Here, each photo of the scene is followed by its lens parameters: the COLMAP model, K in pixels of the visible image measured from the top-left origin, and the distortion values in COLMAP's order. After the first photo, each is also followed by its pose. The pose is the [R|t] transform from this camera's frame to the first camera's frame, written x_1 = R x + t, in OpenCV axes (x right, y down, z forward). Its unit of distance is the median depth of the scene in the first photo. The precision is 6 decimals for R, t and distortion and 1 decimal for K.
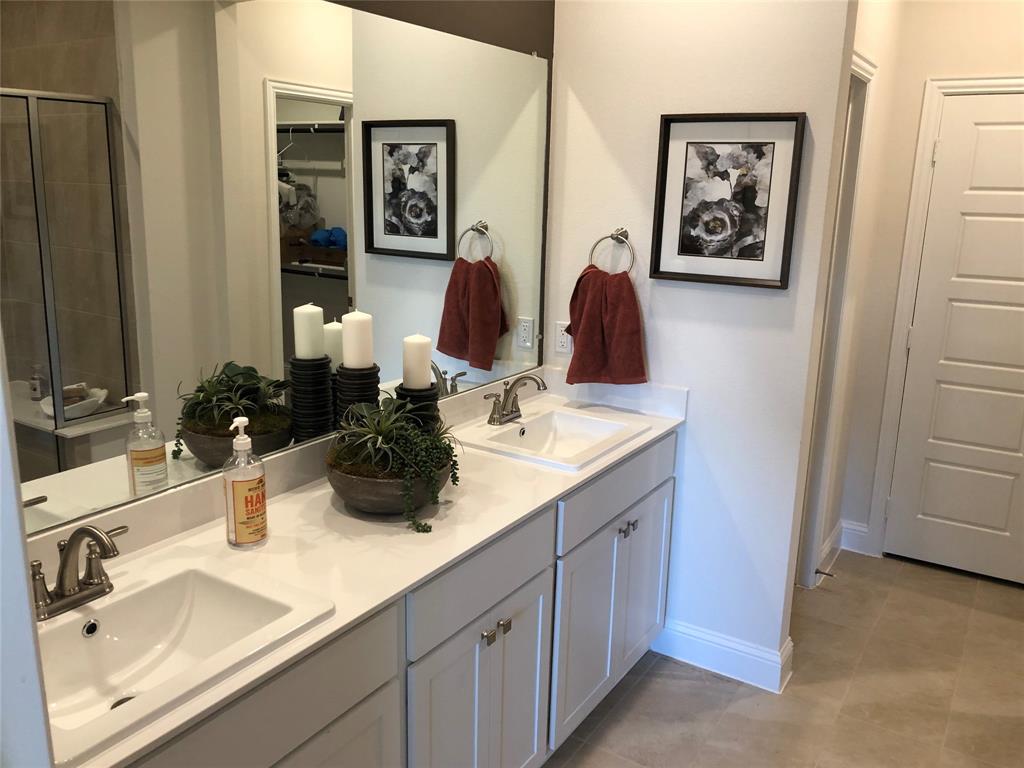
lens RADIAL K [[850.5, 0, 511.5], [0, 850.5, 380.1], [0, 0, 1]] dist [0.041913, 0.002878]
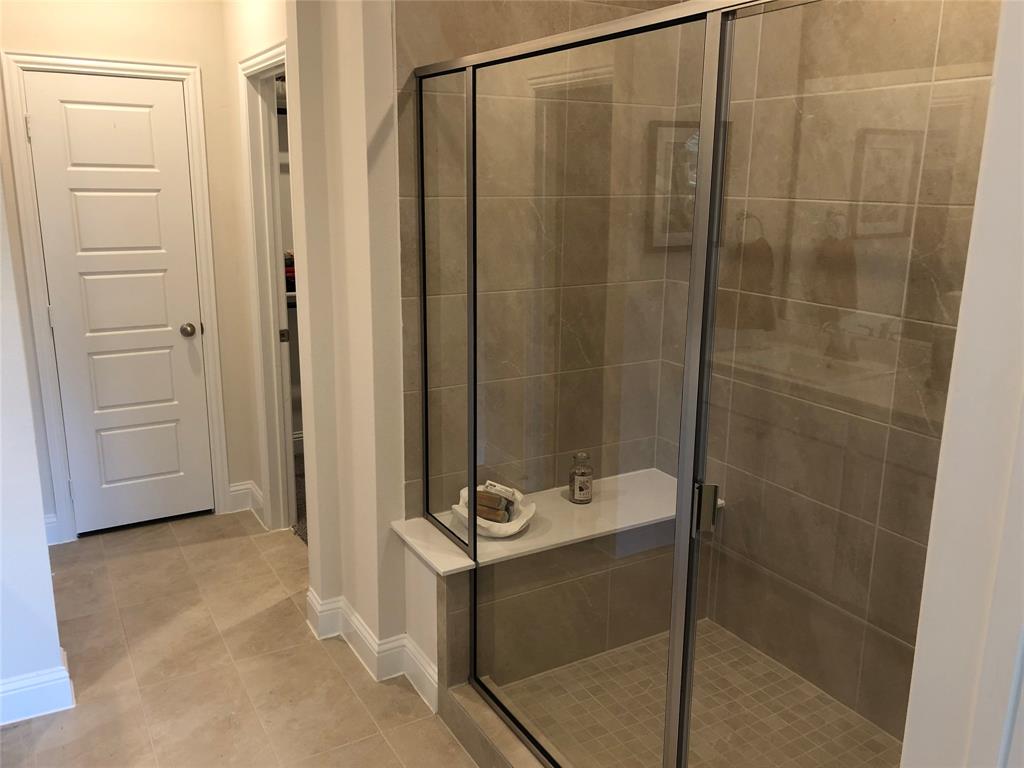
lens RADIAL K [[838.8, 0, 514.4], [0, 838.8, 387.3], [0, 0, 1]] dist [0.004084, -0.009276]
pose [[0.464069, -0.239353, 0.852848, -0.152567], [0.201629, 0.966070, 0.161414, -0.023187], [-0.862546, 0.097051, 0.496584, 0.082151]]
